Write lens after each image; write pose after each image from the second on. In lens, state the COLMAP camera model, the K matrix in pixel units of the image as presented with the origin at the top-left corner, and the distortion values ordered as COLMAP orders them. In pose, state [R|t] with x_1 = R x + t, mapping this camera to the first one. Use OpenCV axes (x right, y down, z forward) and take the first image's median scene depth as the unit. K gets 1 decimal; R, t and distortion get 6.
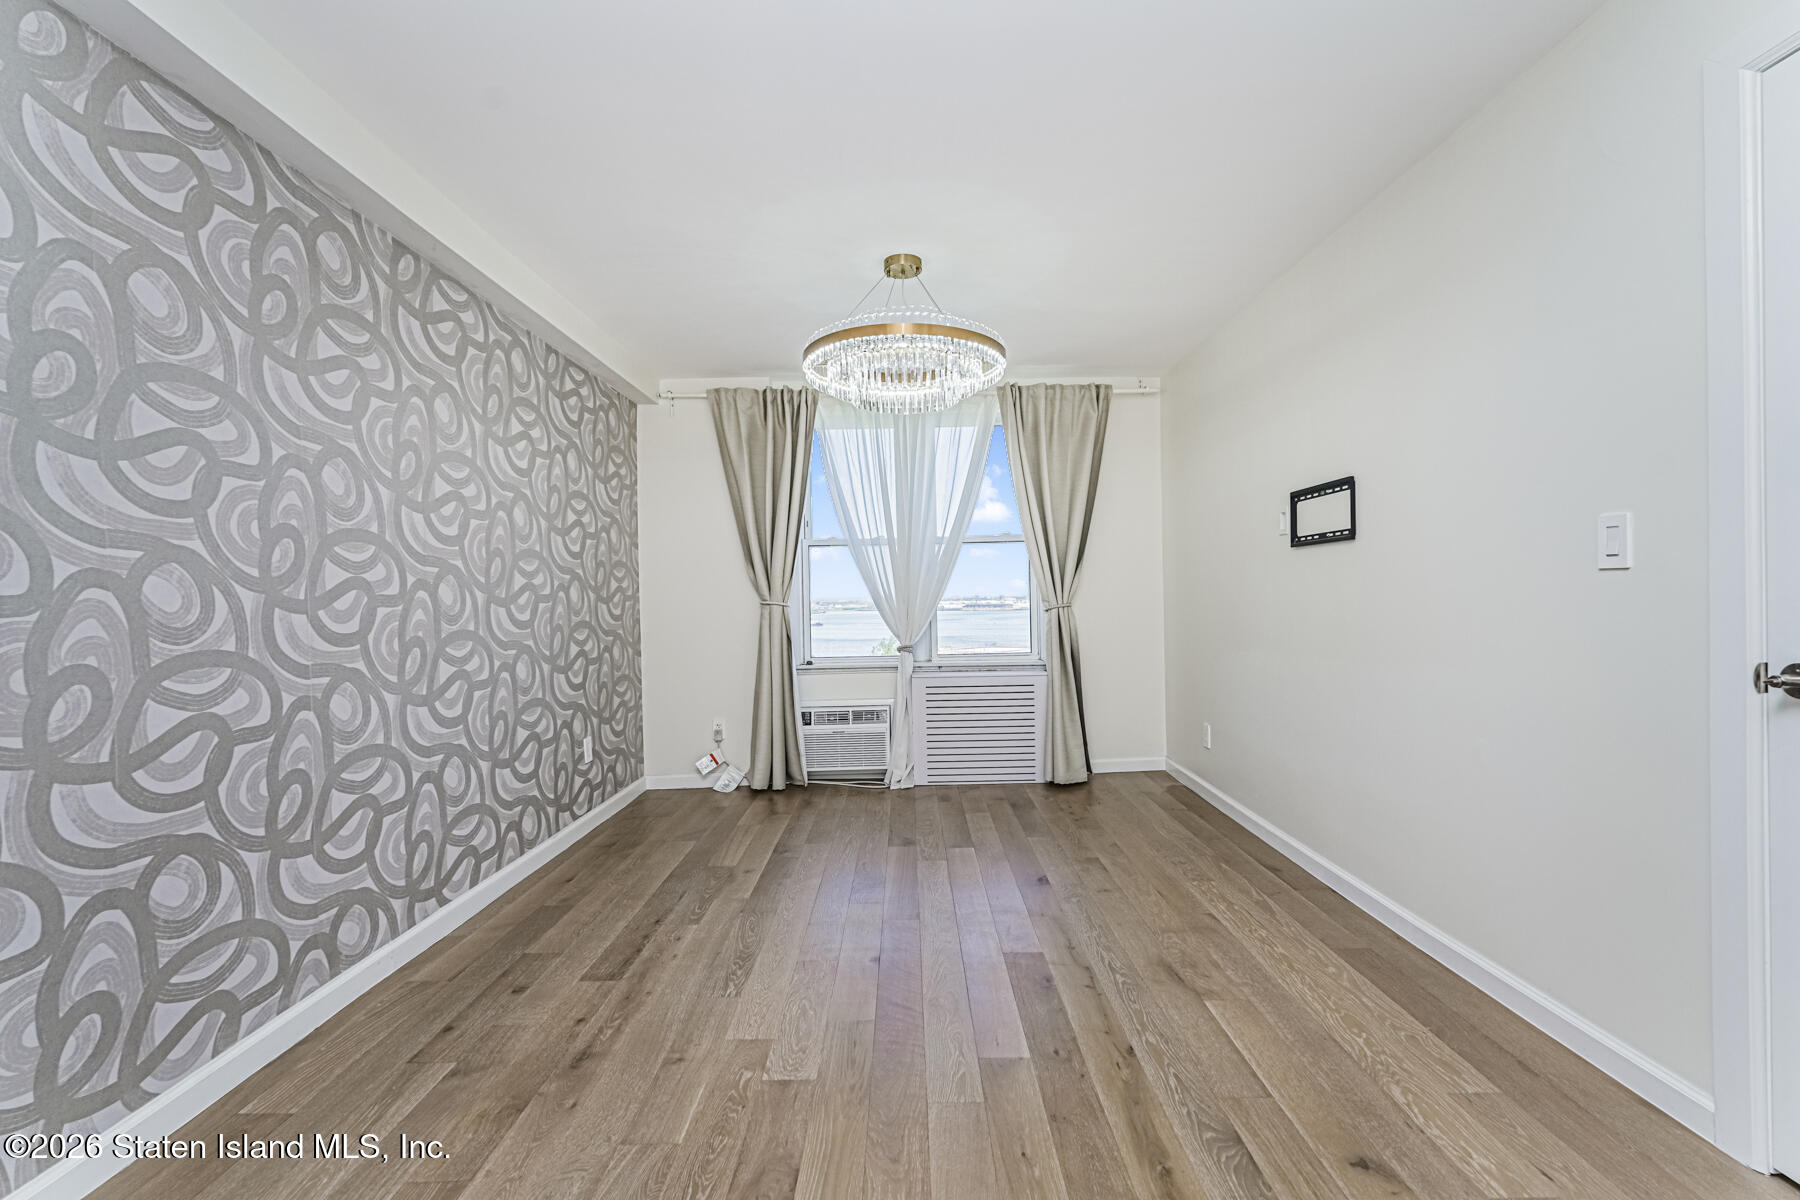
lens RADIAL K [[792.6, 0, 900.8], [0, 792.6, 607.1], [0, 0, 1]] dist [-0.016182, 0.008544]
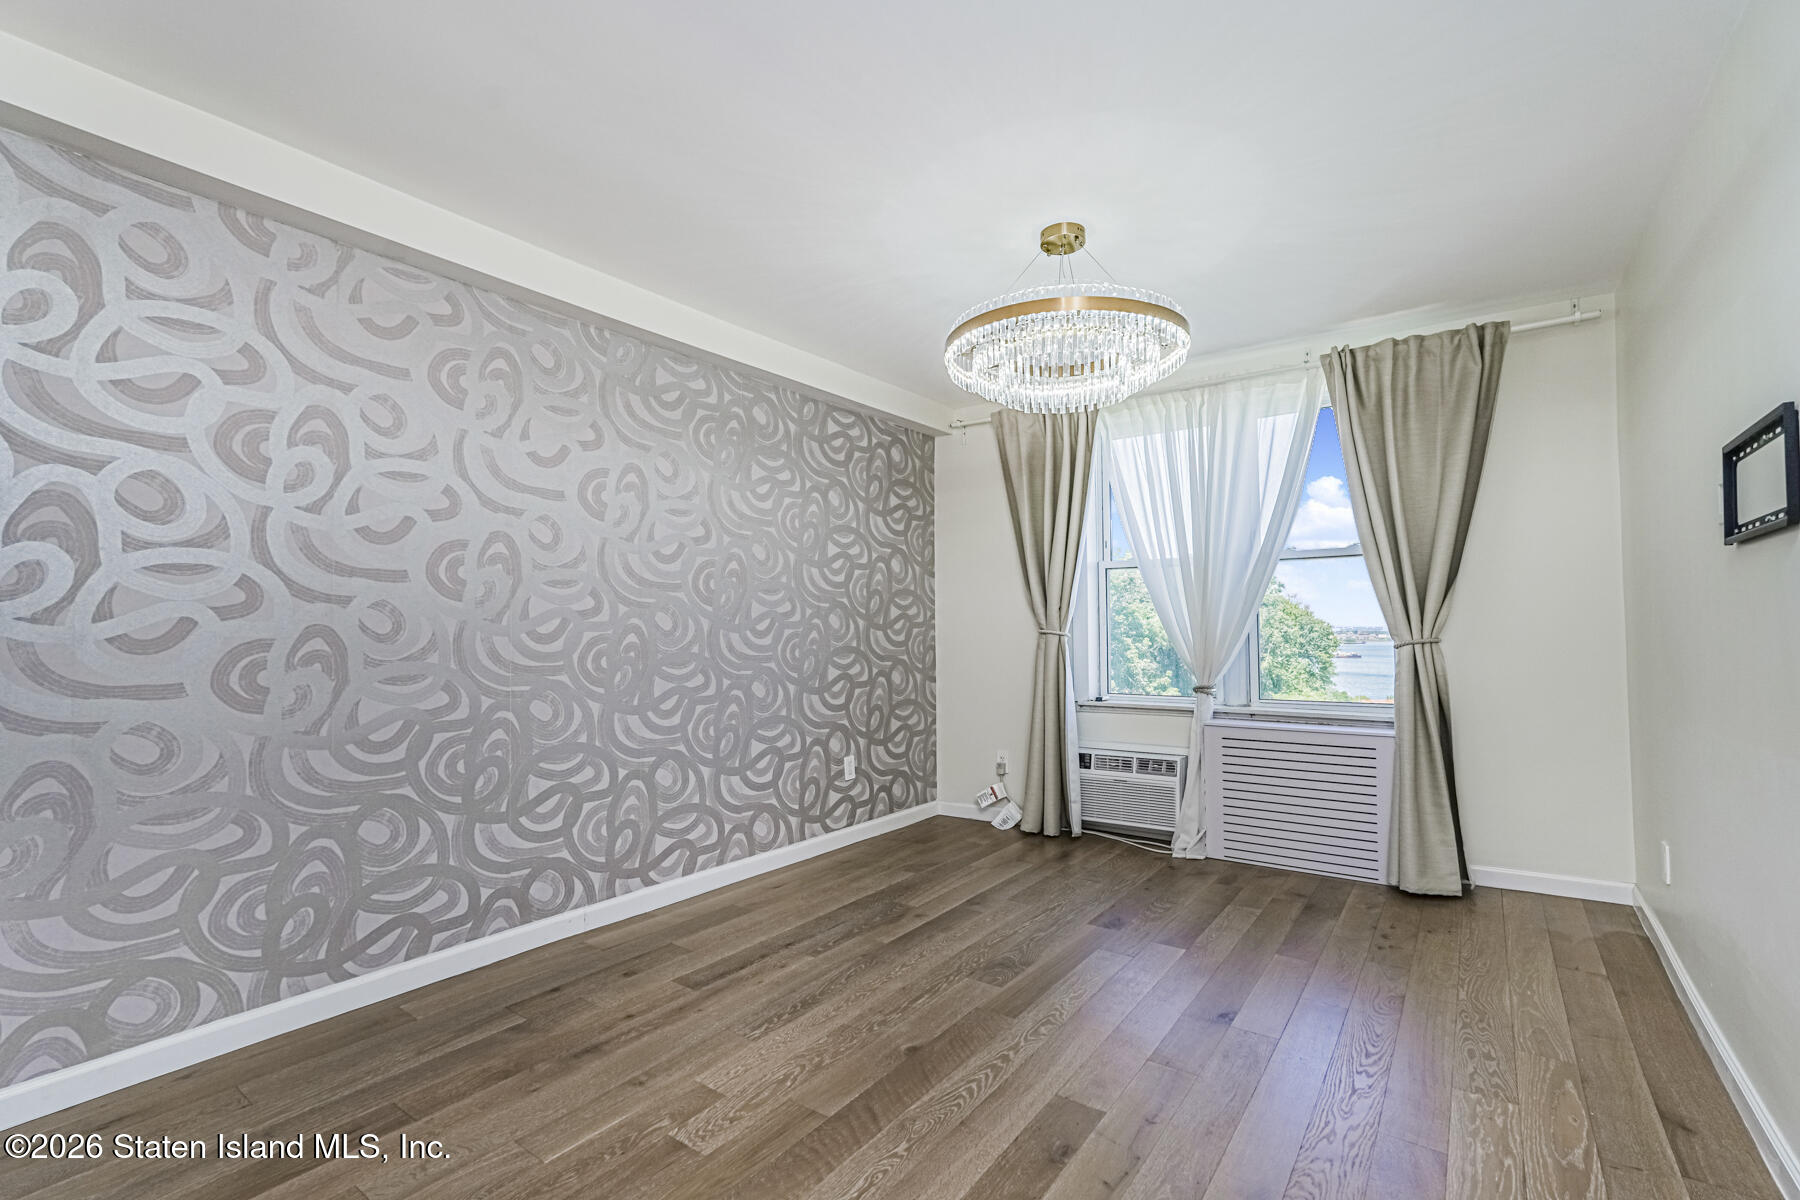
lens RADIAL K [[792.8, 0, 900.0], [0, 792.8, 606.7], [0, 0, 1]] dist [-0.020802, 0.015502]
pose [[0.809537, -0.003851, -0.587056, 0.399939], [-0.015024, 0.999515, -0.027273, -0.010740], [0.586876, 0.030898, 0.809087, 0.243133]]
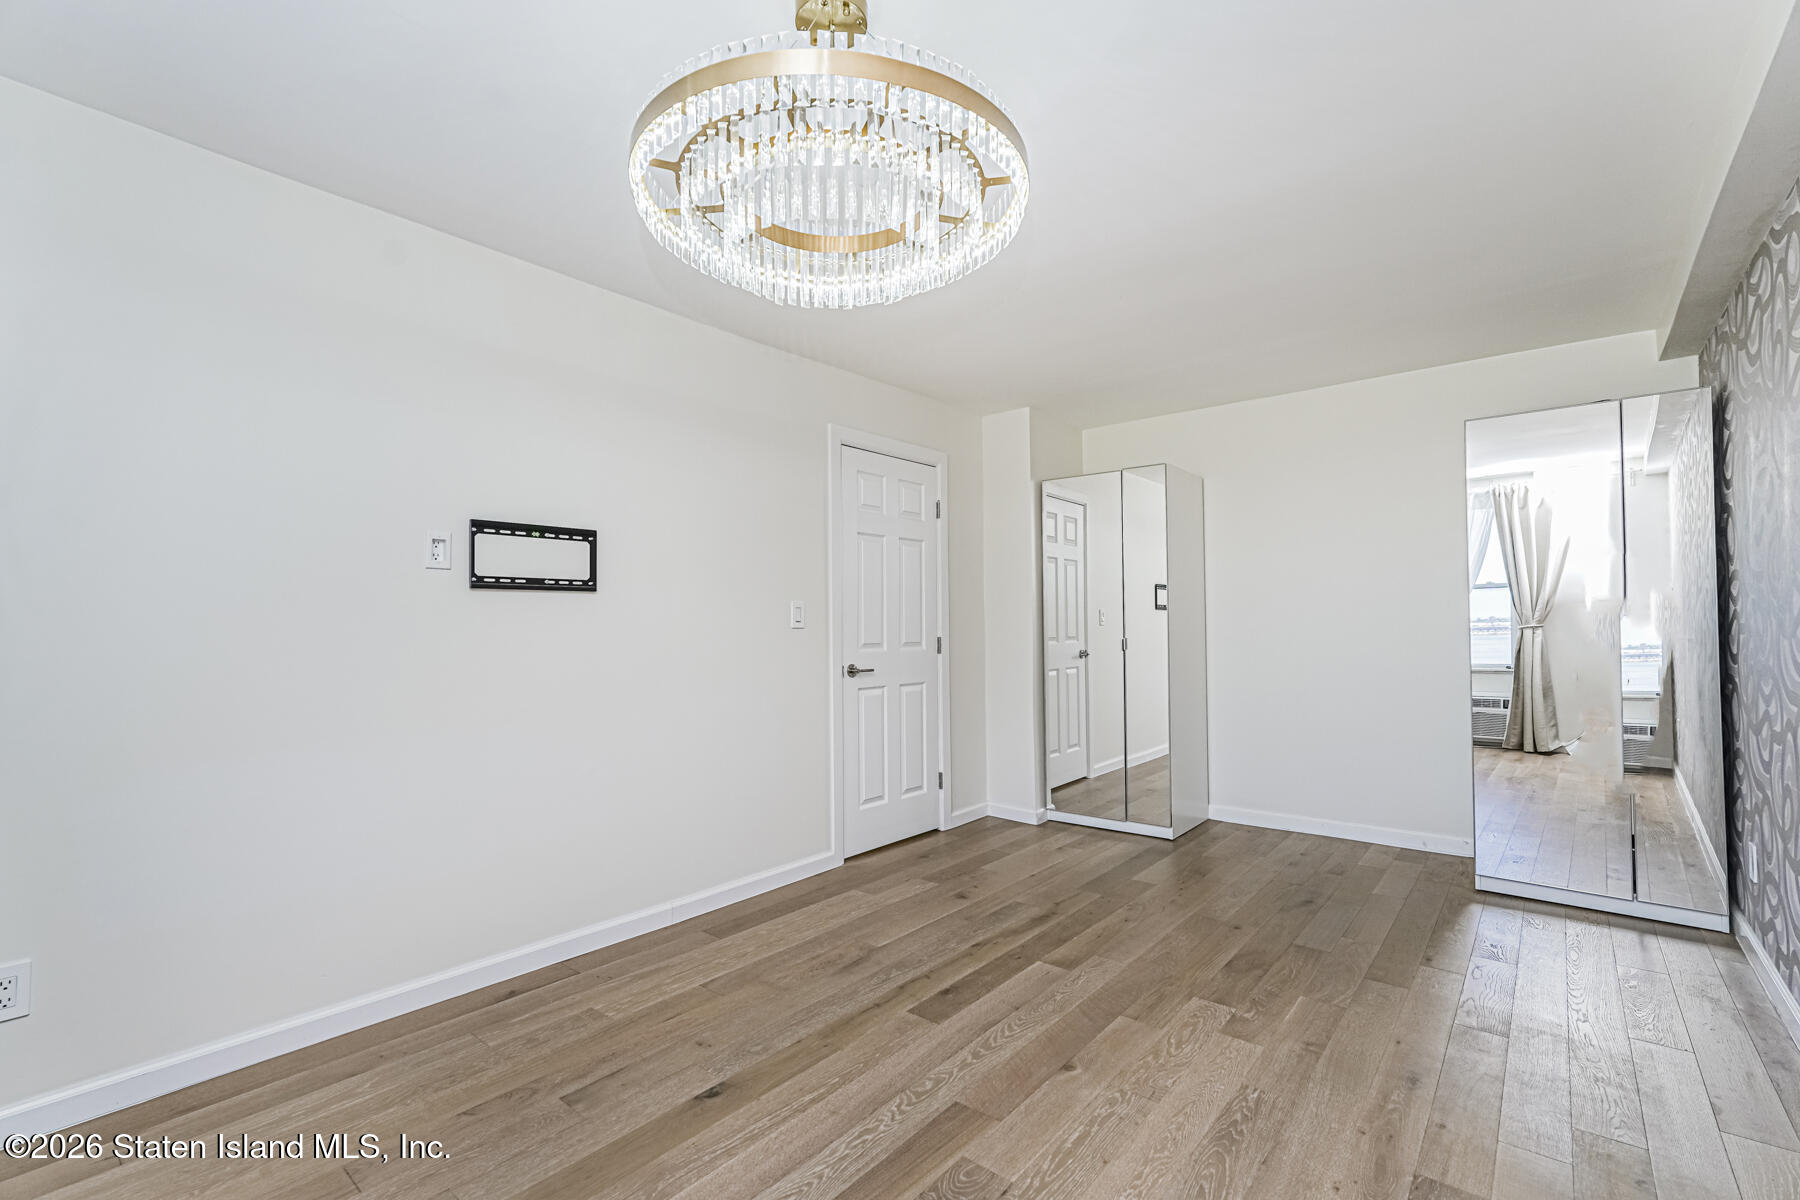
lens RADIAL K [[792.6, 0, 900.8], [0, 792.6, 607.1], [0, 0, 1]] dist [-0.016182, 0.008544]
pose [[-0.772865, 0.040968, 0.633247, -0.387521], [0.030620, 0.999159, -0.027270, -0.025531], [-0.633831, -0.001686, -0.773469, 1.527712]]
